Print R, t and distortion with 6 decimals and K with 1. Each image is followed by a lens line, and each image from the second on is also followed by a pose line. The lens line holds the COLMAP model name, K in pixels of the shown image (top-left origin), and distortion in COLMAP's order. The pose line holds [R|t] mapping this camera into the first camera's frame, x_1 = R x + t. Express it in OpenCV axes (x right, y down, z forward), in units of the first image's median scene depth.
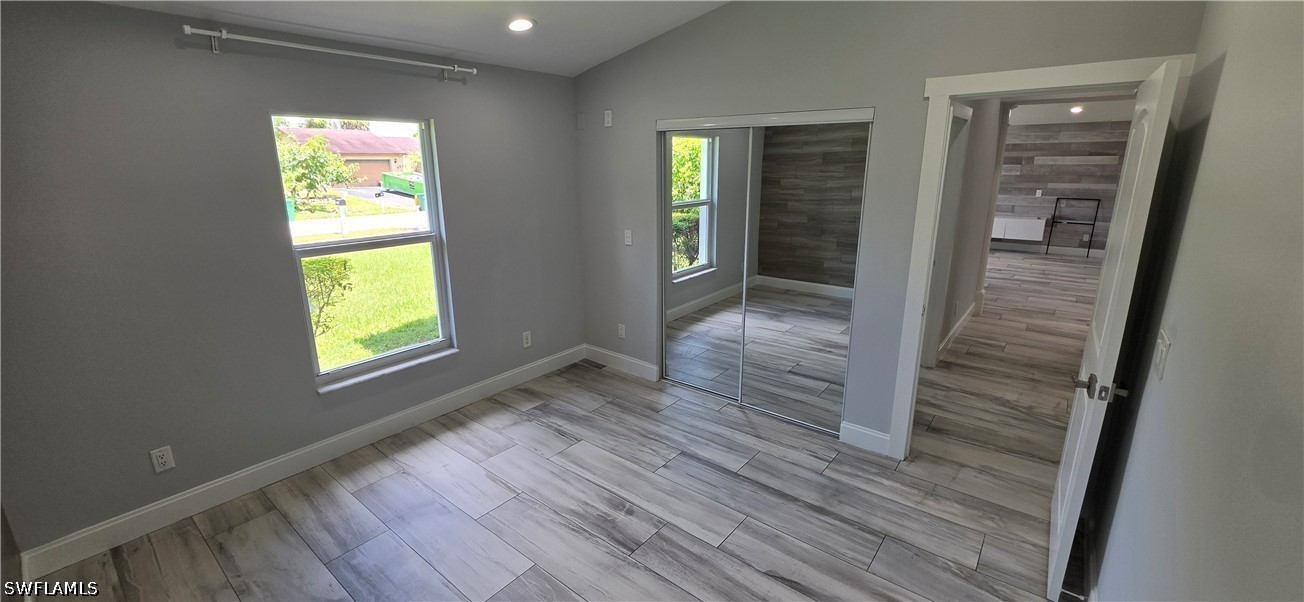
lens RADIAL K [[523.5, 0, 648.6], [0, 523.5, 292.4], [0, 0, 1]] dist [-0.002488, -0.000177]
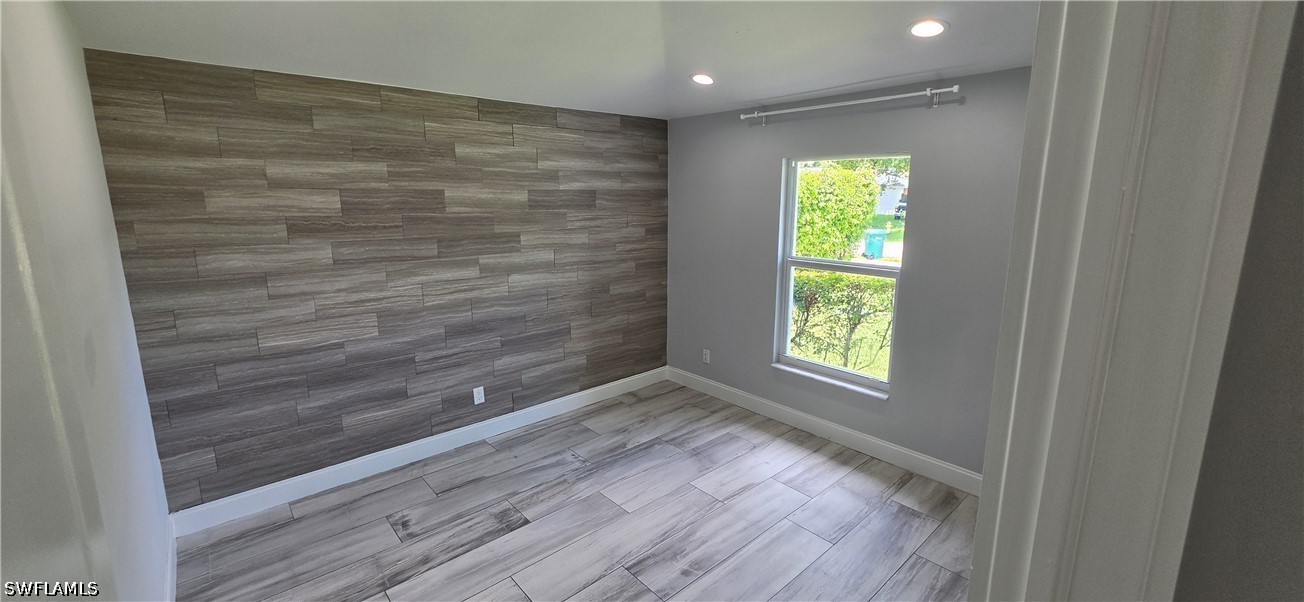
lens RADIAL K [[523.5, 0, 648.6], [0, 523.5, 292.4], [0, 0, 1]] dist [-0.002488, -0.000177]
pose [[-0.168776, 0.192267, -0.966720, 0.674393], [-0.235308, 0.944571, 0.228943, -0.213728], [0.957154, 0.266118, -0.114179, 0.790745]]
